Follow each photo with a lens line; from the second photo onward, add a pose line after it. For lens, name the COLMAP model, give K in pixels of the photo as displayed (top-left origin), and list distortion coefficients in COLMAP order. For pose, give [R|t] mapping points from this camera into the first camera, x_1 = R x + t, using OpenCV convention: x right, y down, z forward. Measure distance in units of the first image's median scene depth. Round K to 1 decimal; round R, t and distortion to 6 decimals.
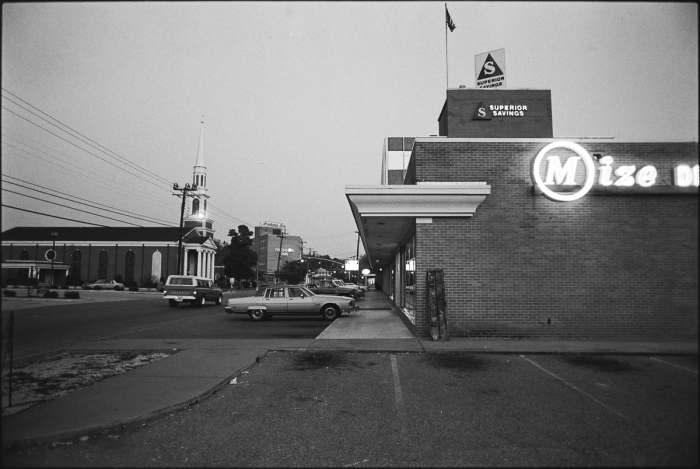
lens RADIAL K [[501.1, 0, 350.0], [0, 501.1, 234.5], [0, 0, 1]] dist [-0.058807, -0.000538]
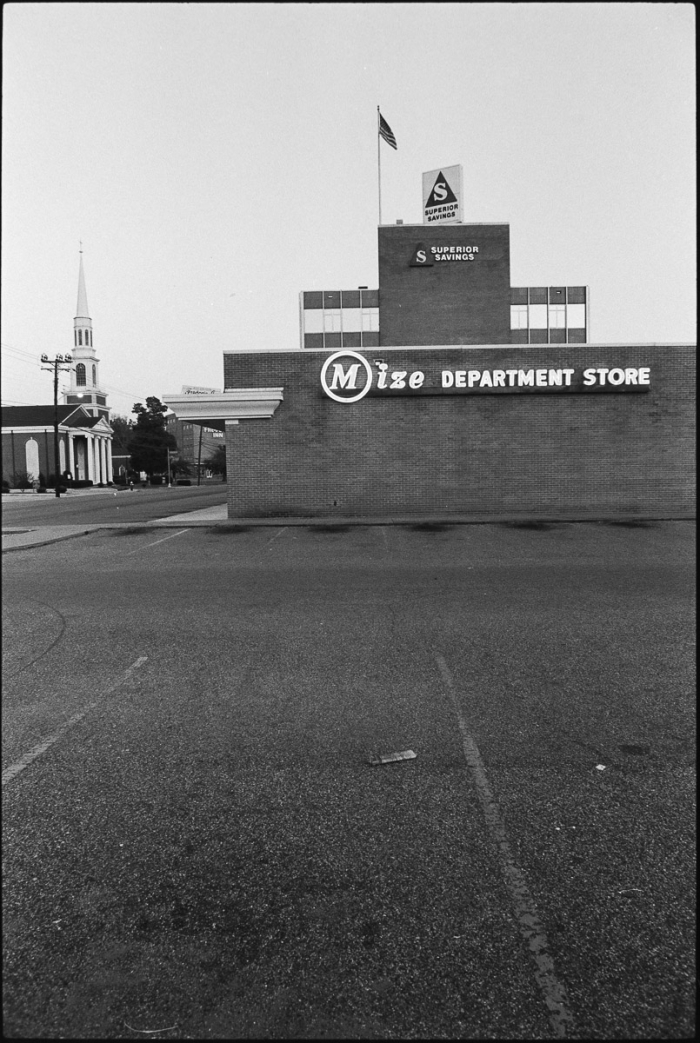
lens RADIAL K [[746.6, 0, 350.0], [0, 746.6, 521.5], [0, 0, 1]] dist [-0.058807, -0.000538]
pose [[0.999300, -0.028775, 0.023890, 0.108137], [0.024567, 0.986676, 0.160834, -0.020542], [-0.028200, -0.160135, 0.986692, -0.225240]]
